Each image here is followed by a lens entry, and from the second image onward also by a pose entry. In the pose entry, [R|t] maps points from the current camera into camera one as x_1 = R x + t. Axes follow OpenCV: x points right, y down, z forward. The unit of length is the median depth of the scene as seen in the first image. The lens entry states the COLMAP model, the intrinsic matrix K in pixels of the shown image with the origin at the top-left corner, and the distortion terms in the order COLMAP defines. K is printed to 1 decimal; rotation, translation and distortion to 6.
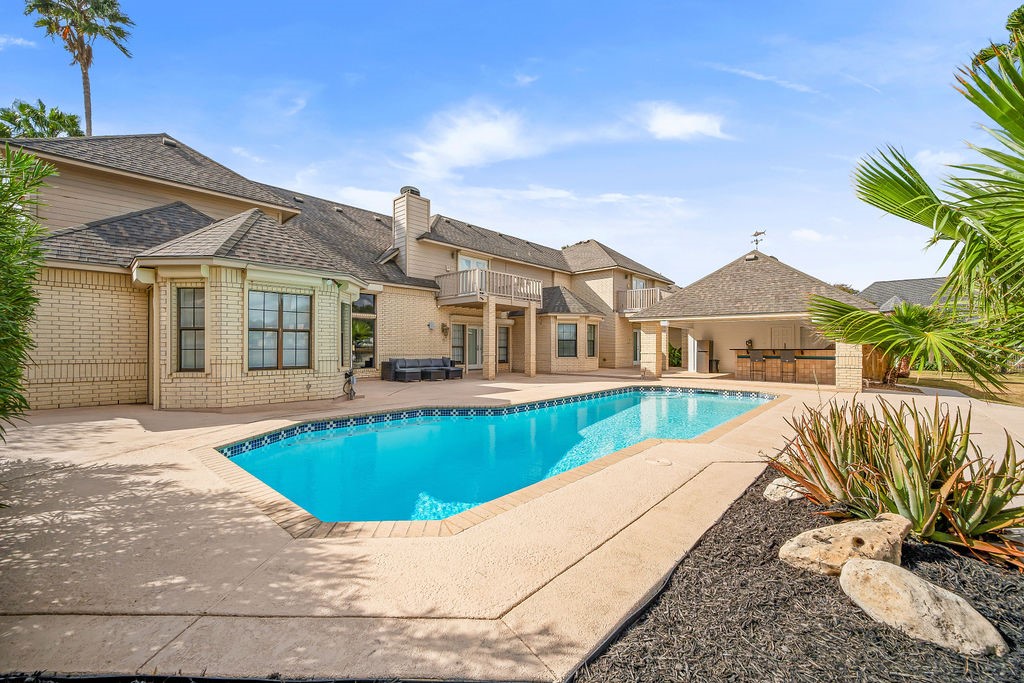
lens RADIAL K [[414.8, 0, 509.0], [0, 414.8, 352.2], [0, 0, 1]] dist [-0.039493, 0.013168]
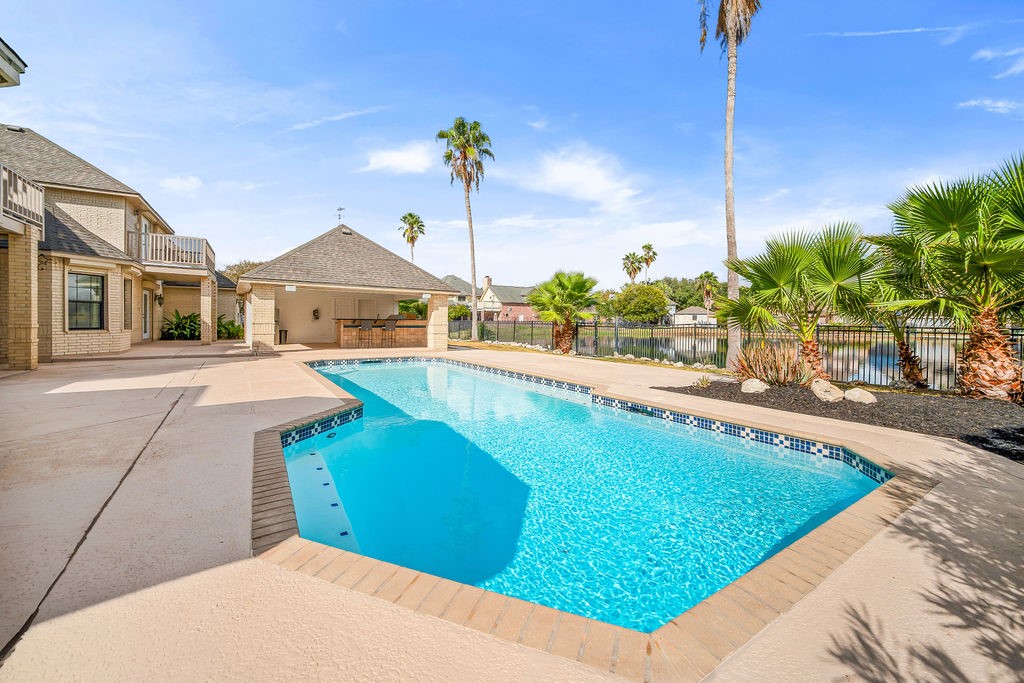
lens RADIAL K [[414.8, 0, 509.0], [0, 414.8, 352.2], [0, 0, 1]] dist [-0.039493, 0.013168]
pose [[0.251916, -0.070996, 0.965141, -0.421707], [-0.001876, 0.997268, 0.073849, -0.001723], [-0.967747, -0.020414, 0.251095, 0.416120]]
